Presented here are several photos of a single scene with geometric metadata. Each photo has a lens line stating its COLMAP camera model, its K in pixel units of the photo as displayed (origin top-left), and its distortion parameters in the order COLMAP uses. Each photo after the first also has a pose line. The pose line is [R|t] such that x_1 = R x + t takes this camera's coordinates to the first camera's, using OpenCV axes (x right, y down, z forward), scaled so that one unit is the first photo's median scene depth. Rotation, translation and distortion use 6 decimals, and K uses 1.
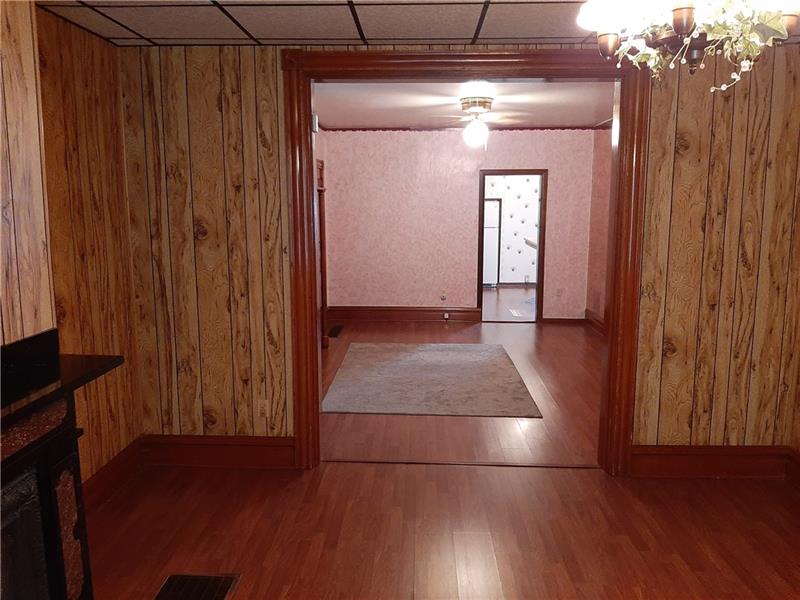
lens RADIAL K [[623.1, 0, 398.6], [0, 623.1, 305.2], [0, 0, 1]] dist [0.001562, -0.032375]
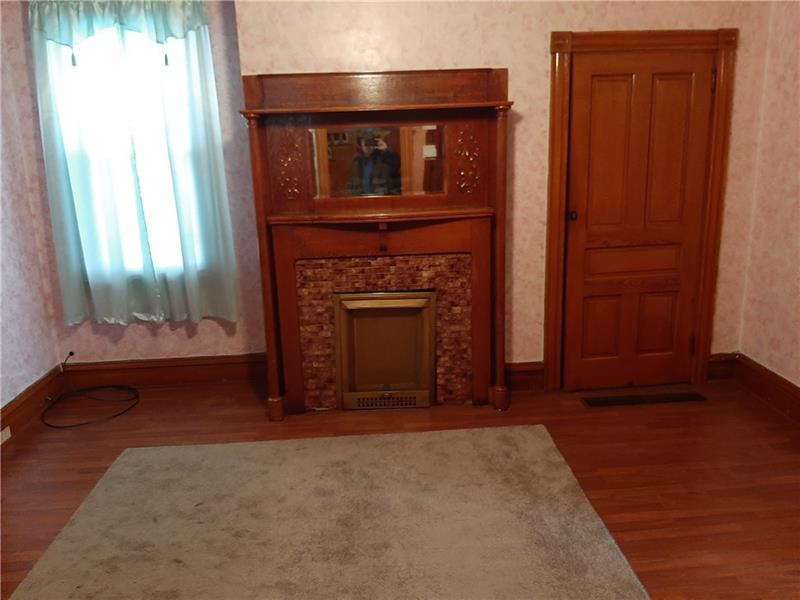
lens RADIAL K [[623.1, 0, 400.0], [0, 623.1, 299.6], [0, 0, 1]] dist [0.001562, -0.032375]
pose [[0.094065, 0.256536, -0.961947, 0.475595], [-0.132205, 0.960892, 0.243327, -0.181008], [0.986749, 0.104285, 0.124302, 1.078854]]
